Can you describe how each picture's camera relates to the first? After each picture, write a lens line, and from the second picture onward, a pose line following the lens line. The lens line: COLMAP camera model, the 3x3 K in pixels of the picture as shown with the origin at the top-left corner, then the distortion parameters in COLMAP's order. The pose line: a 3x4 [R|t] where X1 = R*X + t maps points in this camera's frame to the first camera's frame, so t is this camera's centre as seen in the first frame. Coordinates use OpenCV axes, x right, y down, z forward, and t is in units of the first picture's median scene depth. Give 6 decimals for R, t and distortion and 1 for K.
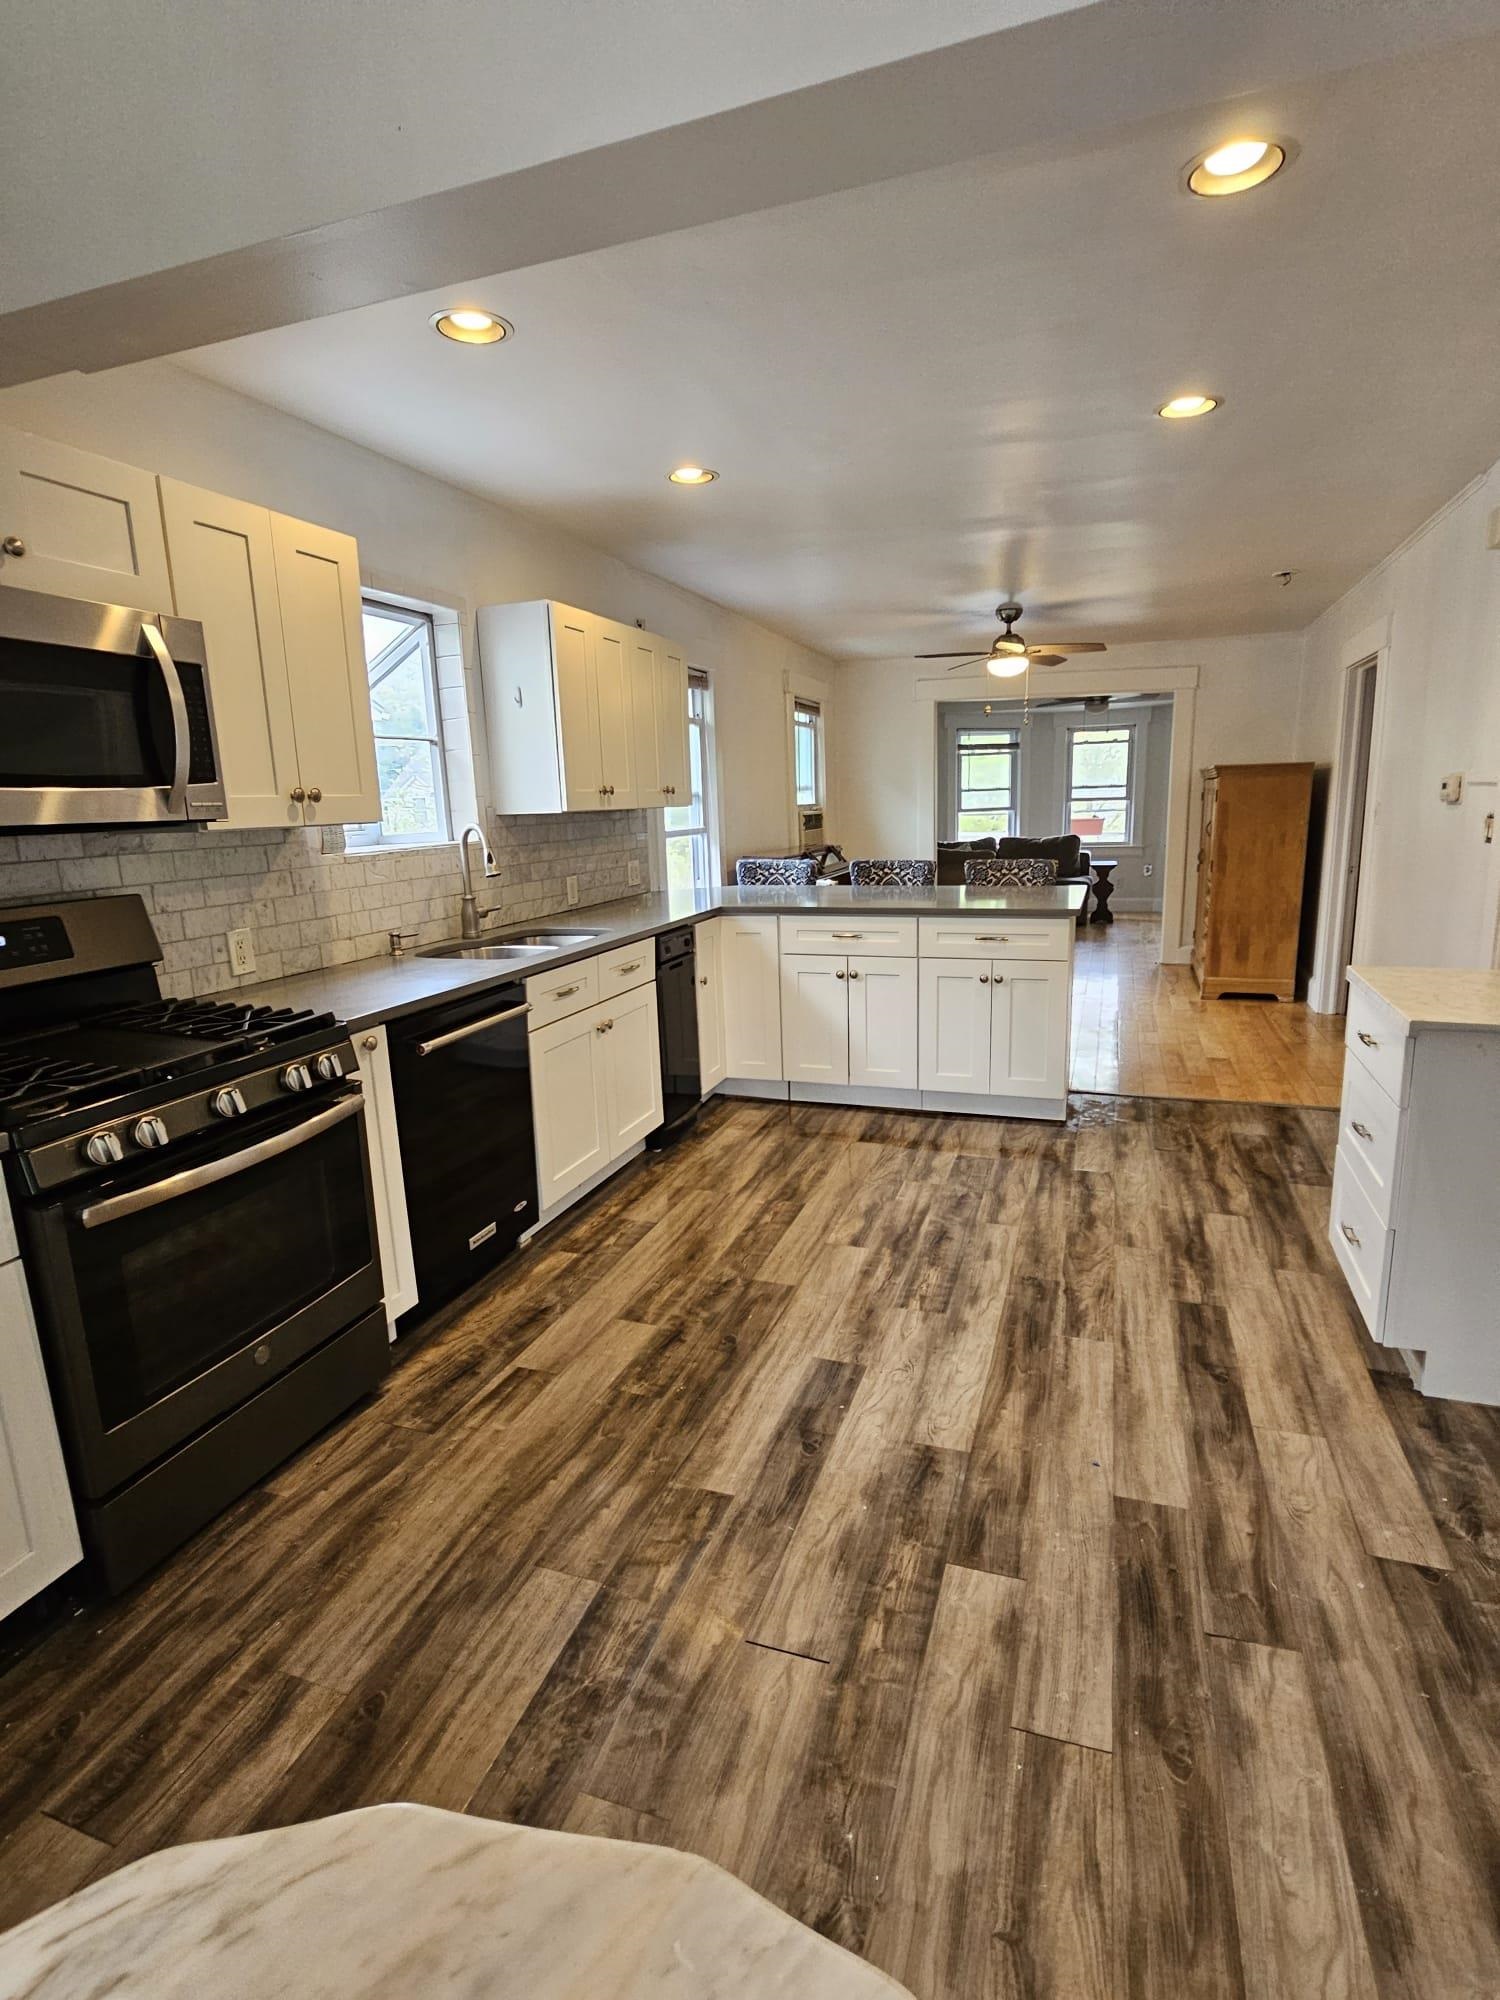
lens RADIAL K [[980.9, 0, 748.4], [0, 980.9, 1003.7], [0, 0, 1]] dist [-0.010510, -0.000292]
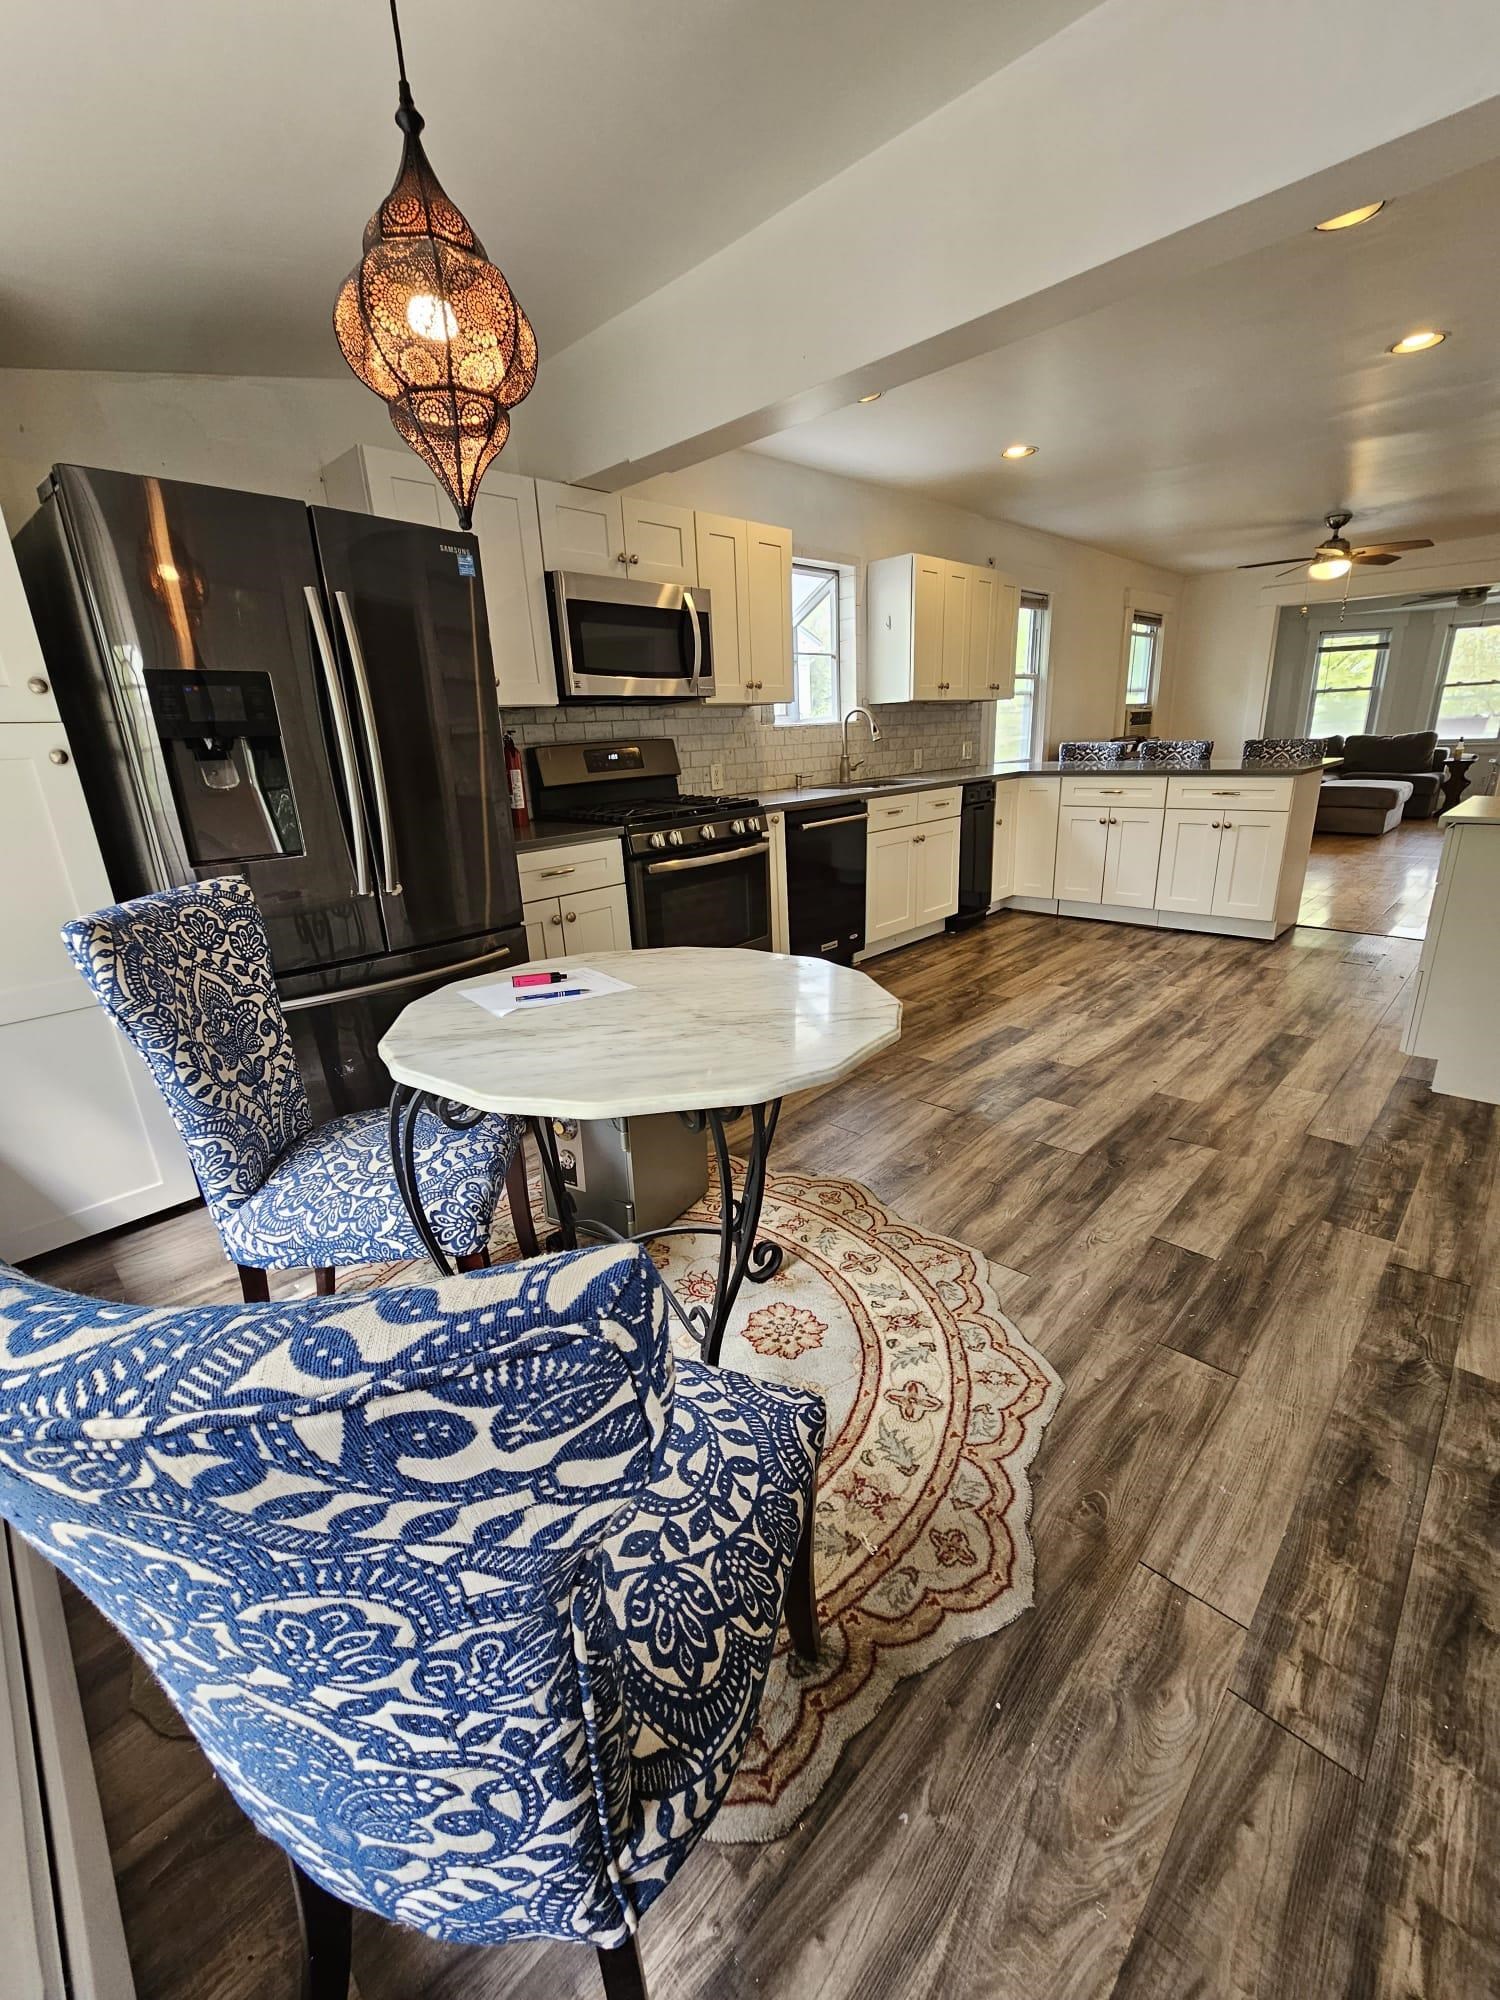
lens RADIAL K [[810.2, 0, 750.2], [0, 810.2, 992.9], [0, 0, 1]] dist [0.000455, 0.000238]
pose [[0.907404, 0.120664, -0.402564, 0.176338], [-0.071881, 0.988341, 0.134219, 0.123170], [0.414066, -0.092855, 0.905499, -0.342846]]
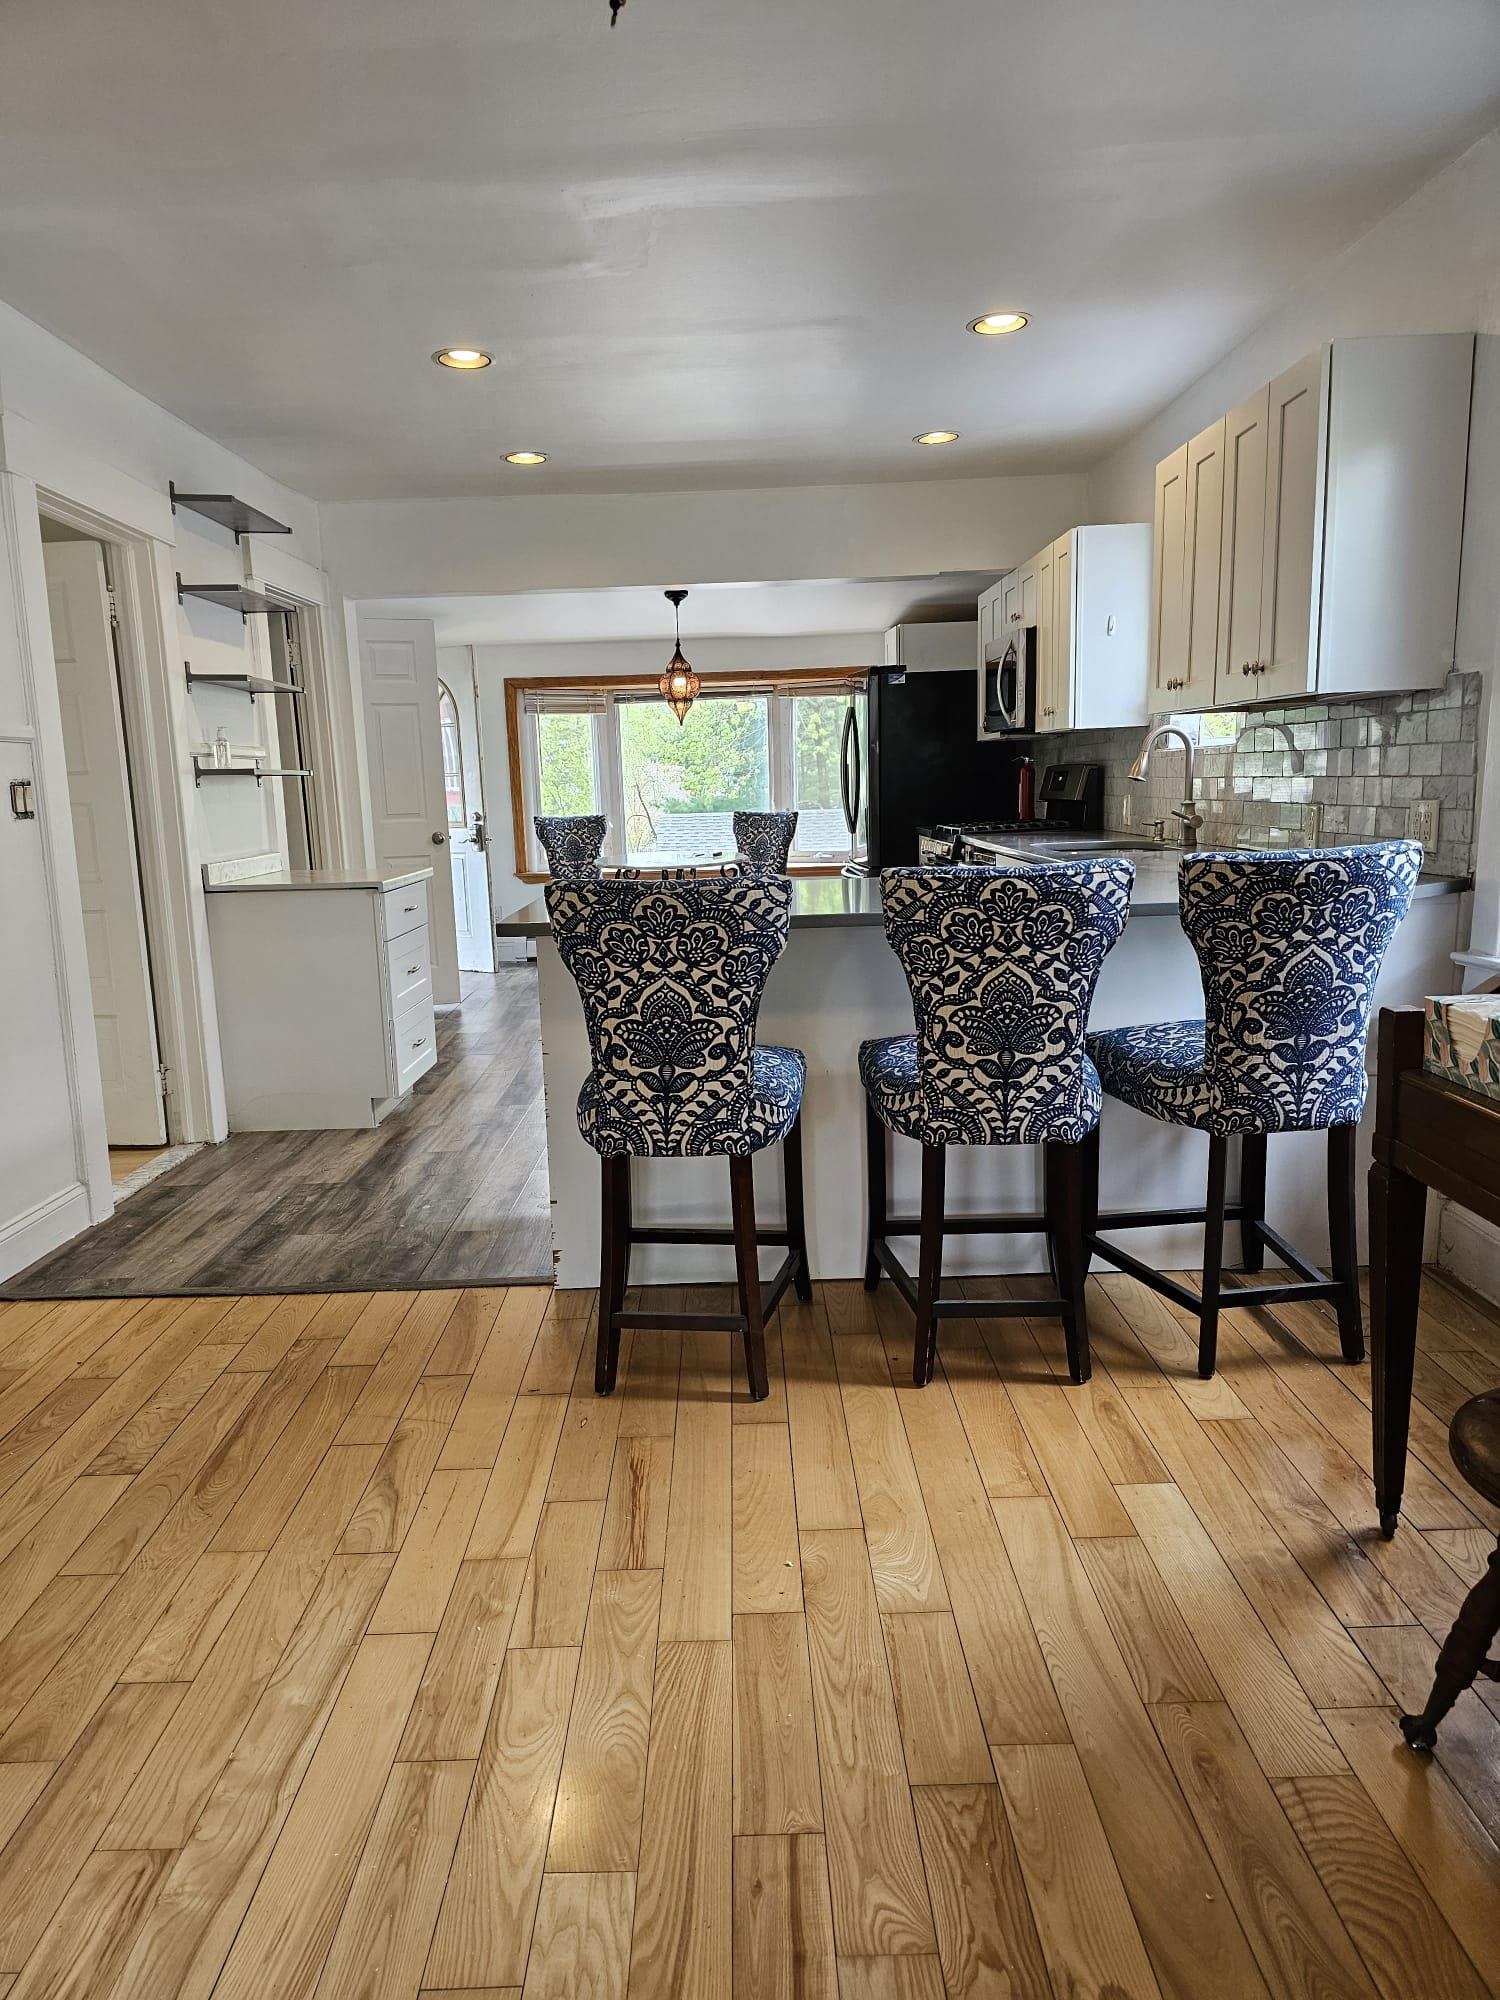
lens RADIAL K [[1356.2, 0, 746.9], [0, 1356.2, 1004.8], [0, 0, 1]] dist [0.000929, -0.006746]
pose [[-0.935720, 0.117678, -0.332537, 0.584332], [-0.012573, 0.930987, 0.364836, -0.402416], [0.352521, 0.345565, -0.869663, 2.072284]]
